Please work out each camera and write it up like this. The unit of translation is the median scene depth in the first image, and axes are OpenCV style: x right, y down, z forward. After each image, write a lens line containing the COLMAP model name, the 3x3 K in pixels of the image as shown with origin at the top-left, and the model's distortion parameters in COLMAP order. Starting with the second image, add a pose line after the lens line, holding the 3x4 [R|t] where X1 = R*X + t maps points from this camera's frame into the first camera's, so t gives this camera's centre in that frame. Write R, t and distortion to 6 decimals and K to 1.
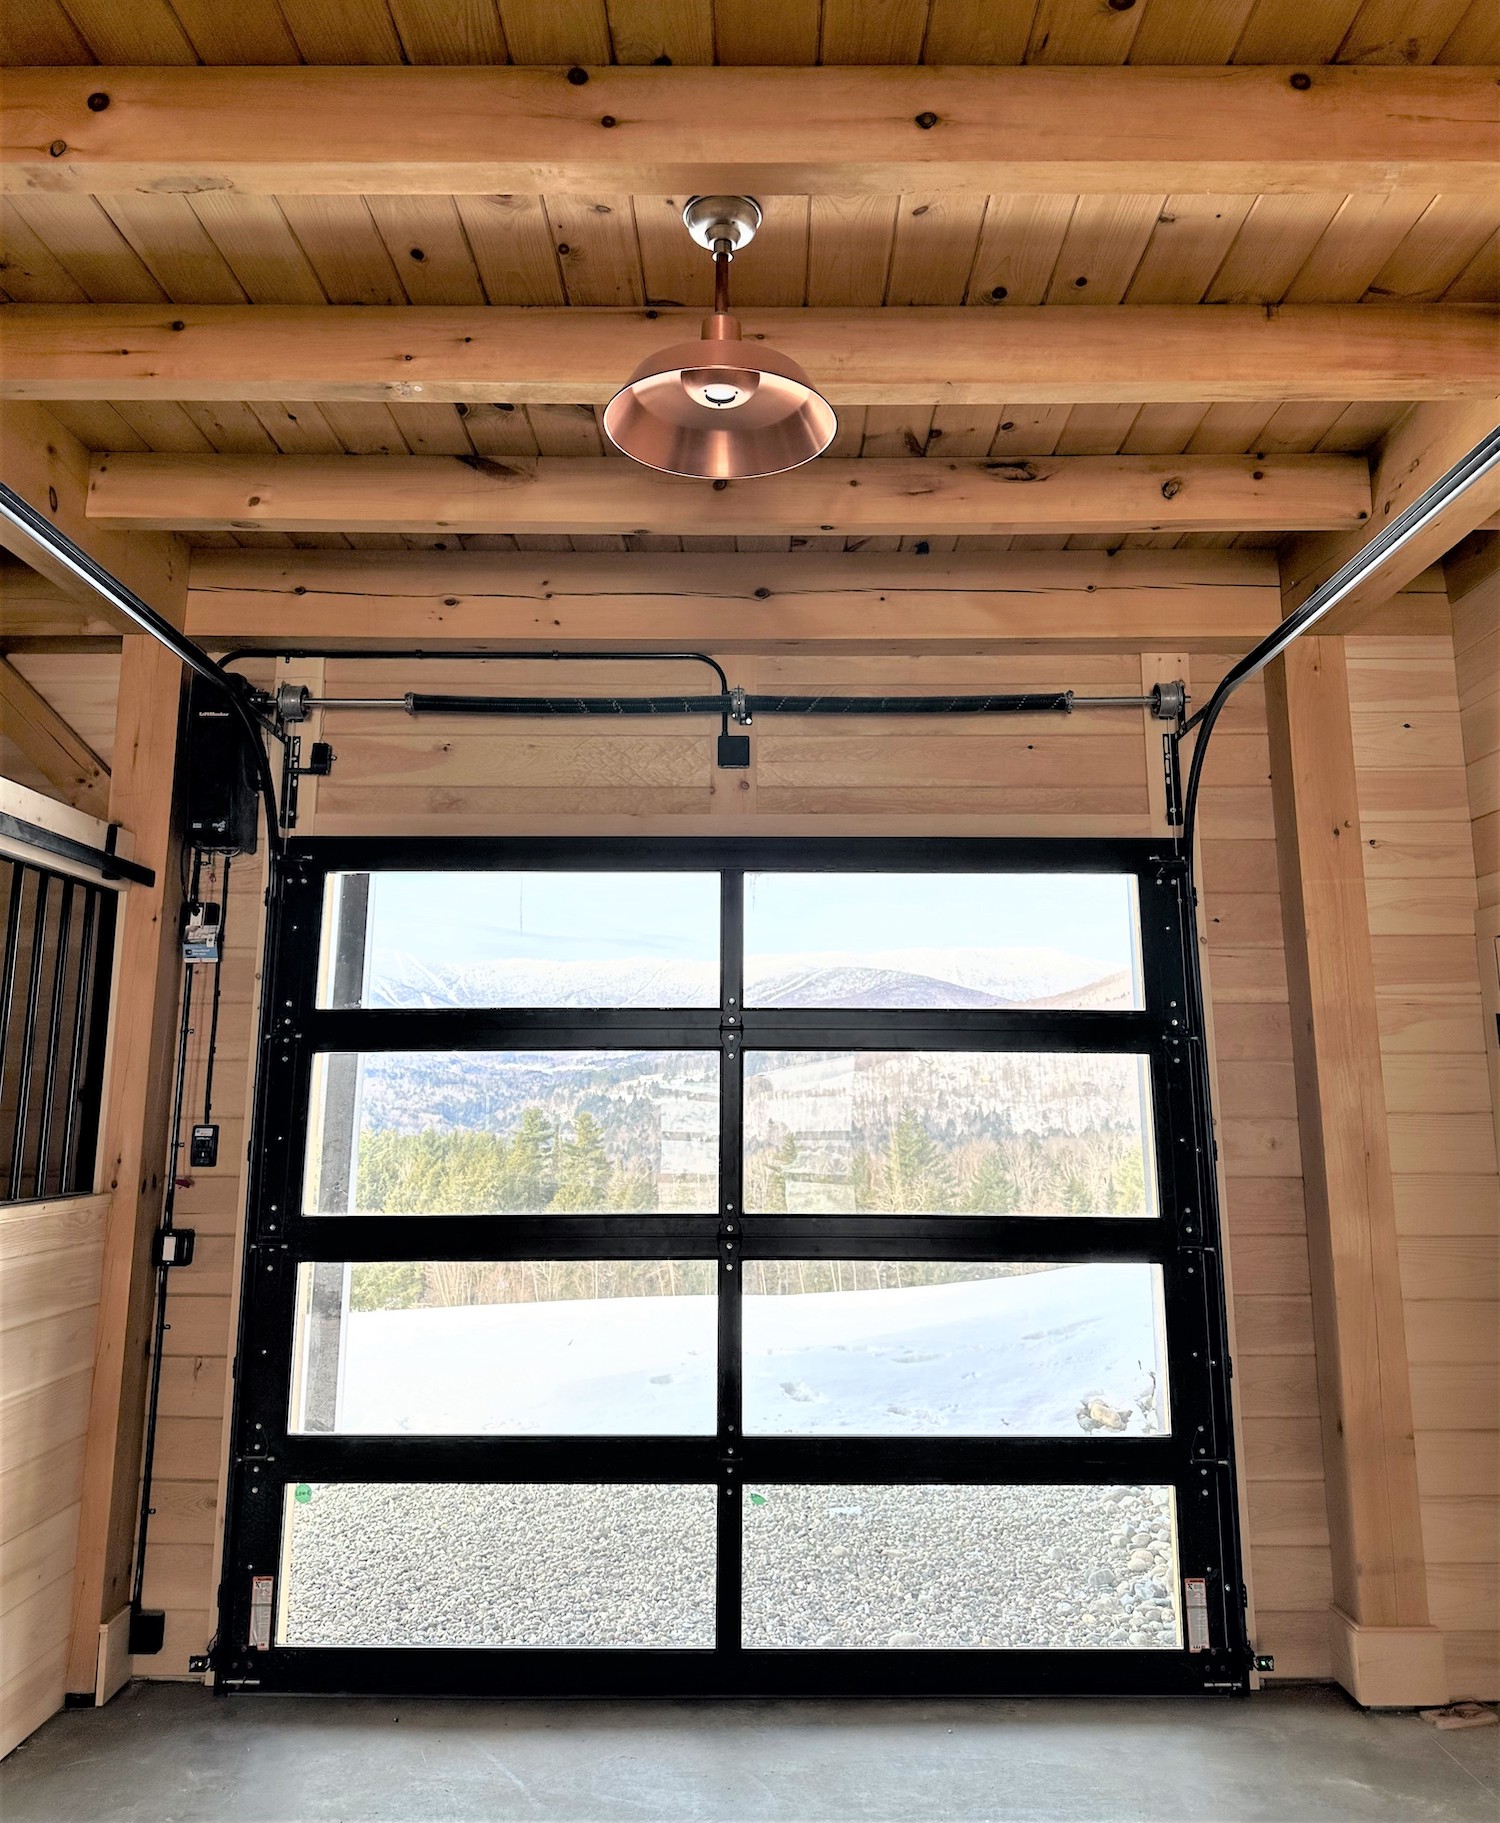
lens RADIAL K [[1418.3, 0, 750.0], [0, 1418.3, 911.5], [0, 0, 1]] dist [-0.003590, 0.000521]
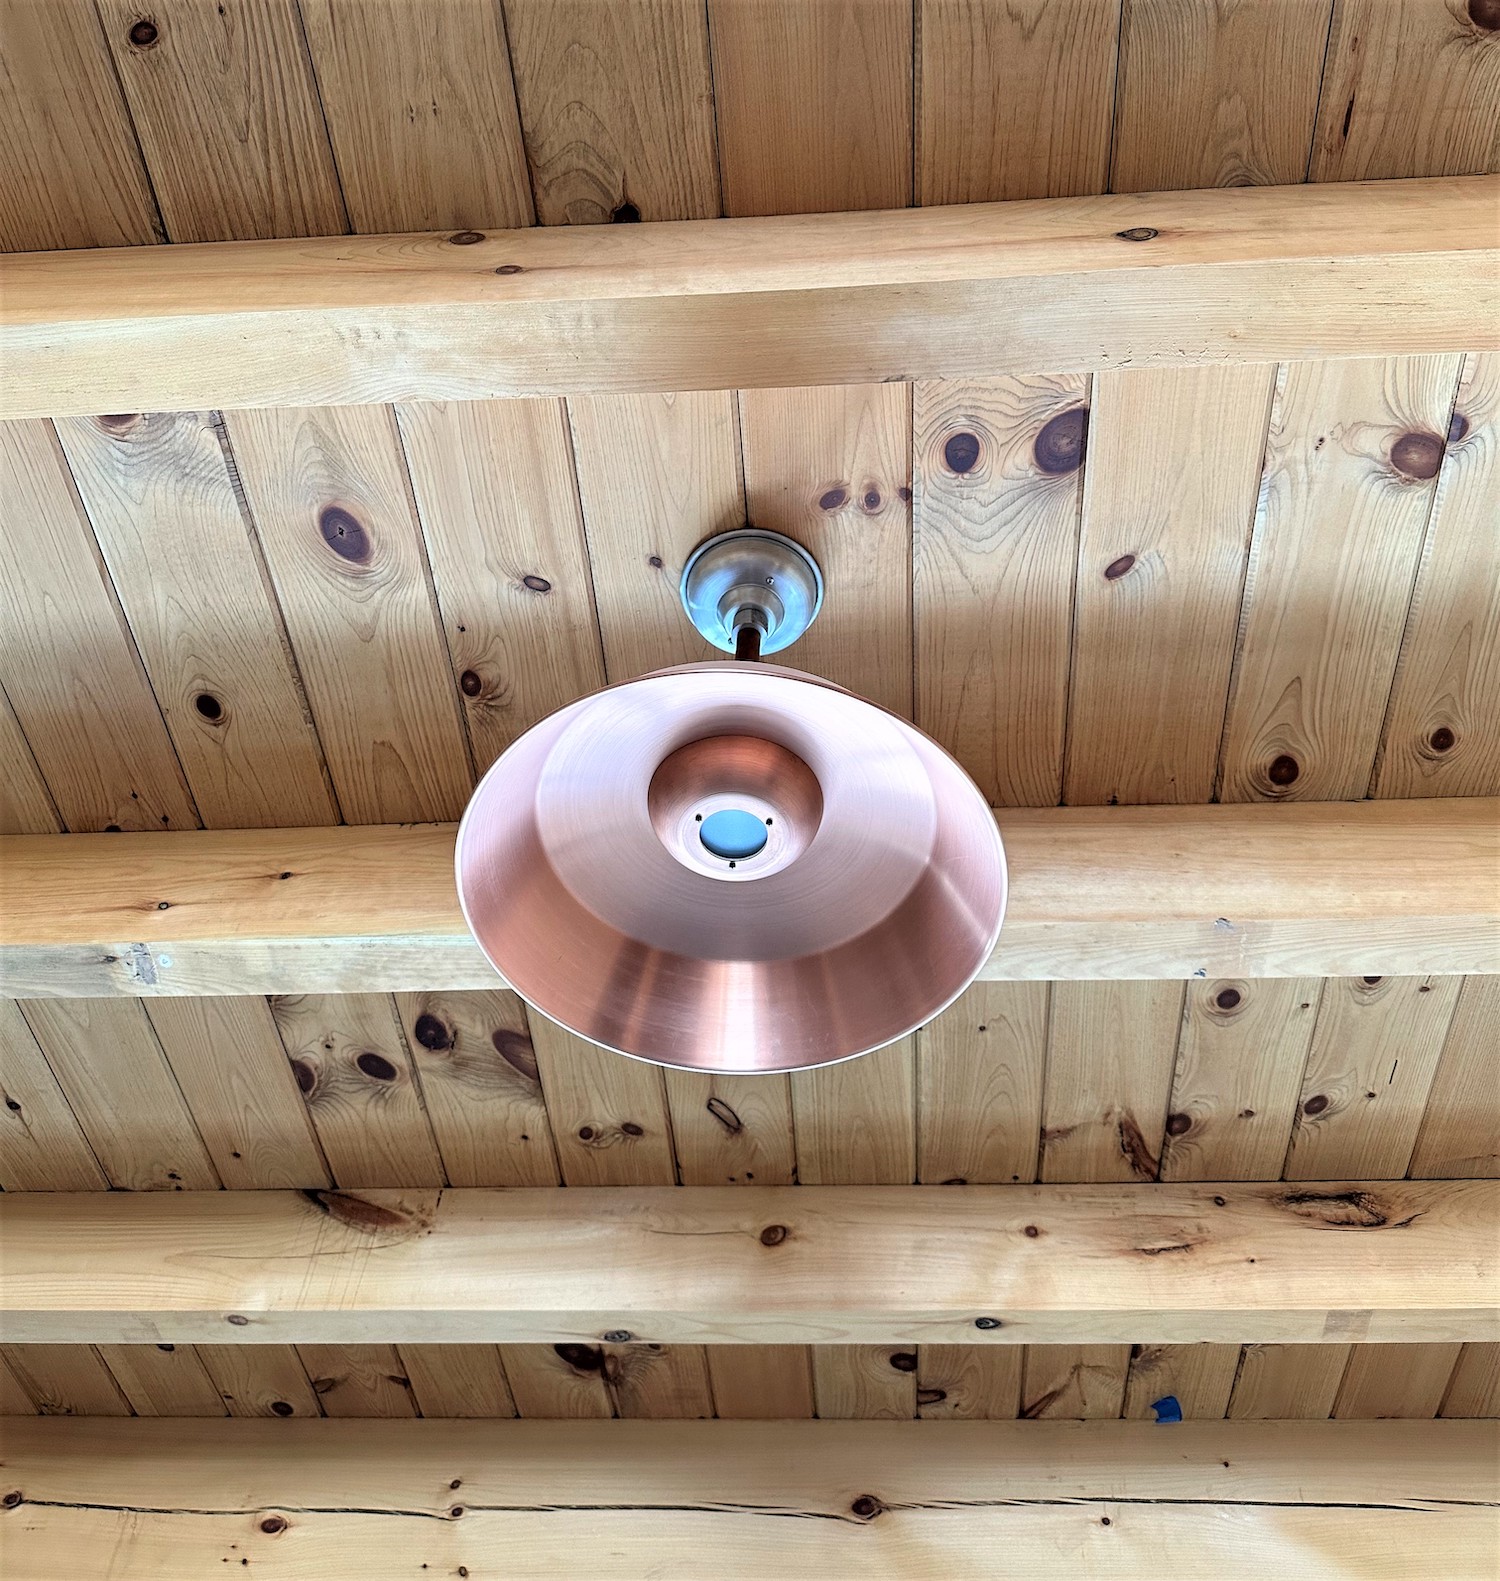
lens RADIAL K [[1418.7, 0, 760.0], [0, 1418.7, 555.7], [0, 0, 1]] dist [0.066662, -0.085263]
pose [[0.998094, -0.029347, -0.054290, 0.012000], [-0.022104, 0.651345, -0.758460, -0.077450], [0.057620, 0.758214, 0.649455, 0.571366]]
